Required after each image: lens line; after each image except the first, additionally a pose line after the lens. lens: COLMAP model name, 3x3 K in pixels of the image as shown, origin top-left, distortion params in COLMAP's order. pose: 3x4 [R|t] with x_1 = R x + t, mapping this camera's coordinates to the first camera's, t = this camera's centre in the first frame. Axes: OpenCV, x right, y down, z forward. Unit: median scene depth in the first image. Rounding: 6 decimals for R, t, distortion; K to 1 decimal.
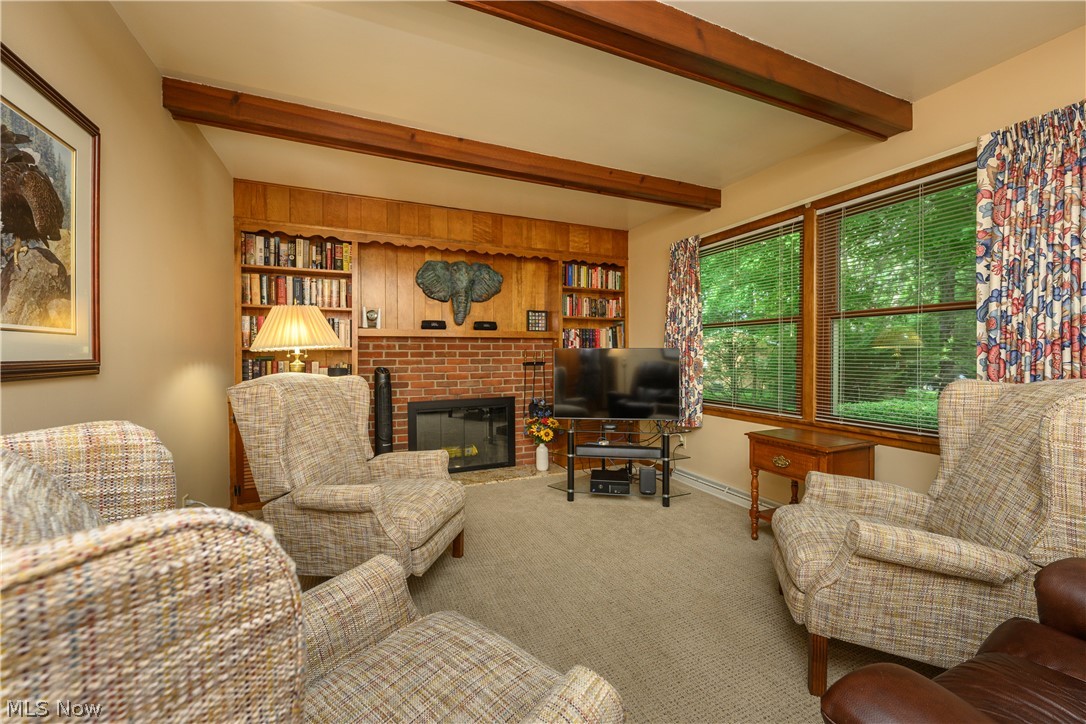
lens RADIAL K [[427.3, 0, 539.7], [0, 427.3, 359.4], [0, 0, 1]] dist [0.000443, 0.000348]
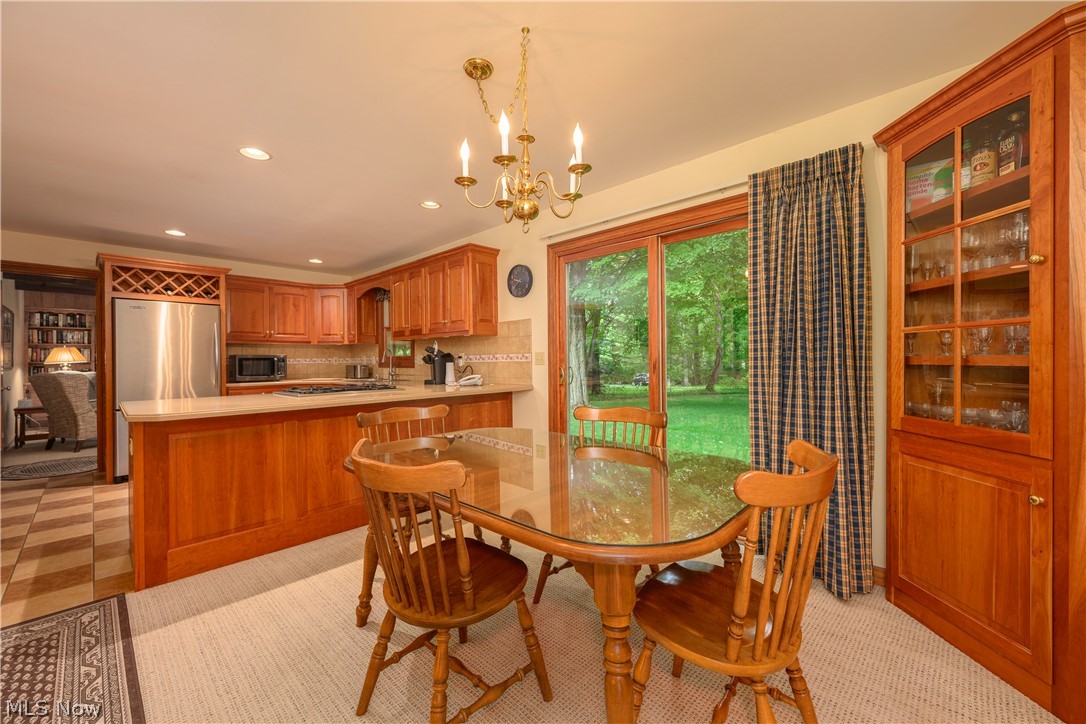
lens RADIAL K [[427.3, 0, 539.7], [0, 427.3, 359.4], [0, 0, 1]] dist [0.000443, 0.000348]
pose [[0.921177, -0.007117, 0.389080, 0.908263], [0.013322, 0.999823, -0.013253, 0.024068], [-0.388916, 0.017391, 0.921109, -2.104979]]
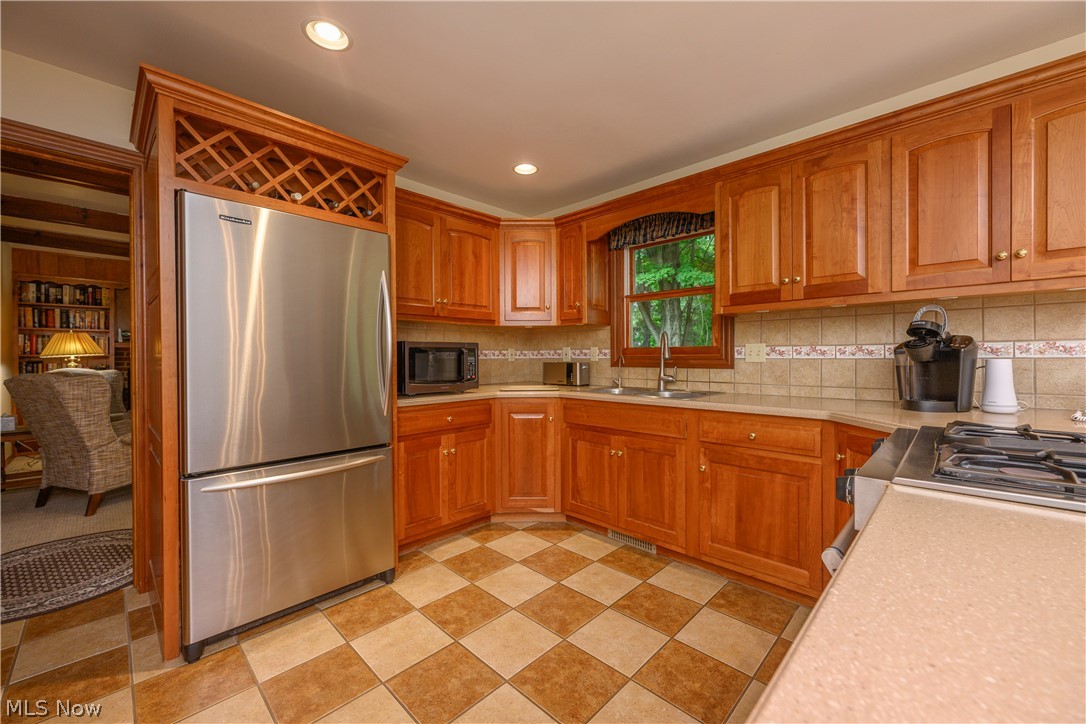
lens RADIAL K [[427.3, 0, 539.7], [0, 427.3, 359.4], [0, 0, 1]] dist [0.000443, 0.000348]
pose [[0.926460, -0.005455, 0.376354, 0.462885], [0.008062, 0.999953, -0.005353, 0.012379], [-0.376307, 0.007993, 0.926460, -1.120684]]
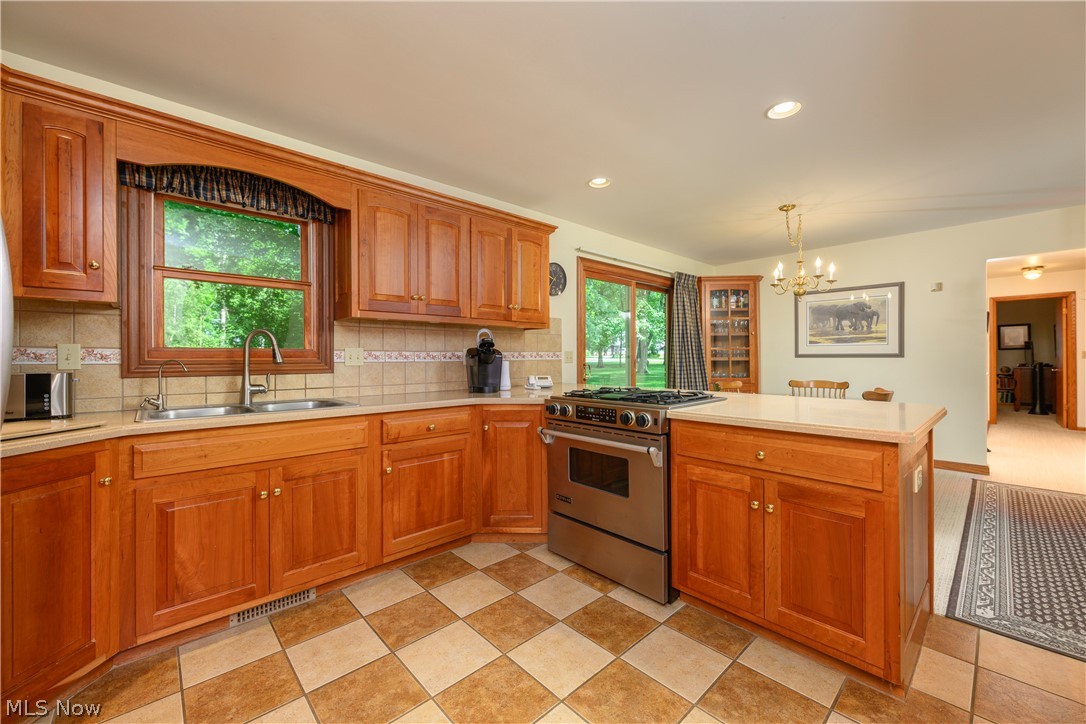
lens RADIAL K [[427.3, 0, 539.7], [0, 427.3, 359.4], [0, 0, 1]] dist [0.000443, 0.000348]
pose [[-0.327354, 0.001178, 0.944901, 0.249487], [0.017254, 0.999840, 0.004731, 0.006913], [-0.944744, 0.017853, -0.327322, -0.640316]]
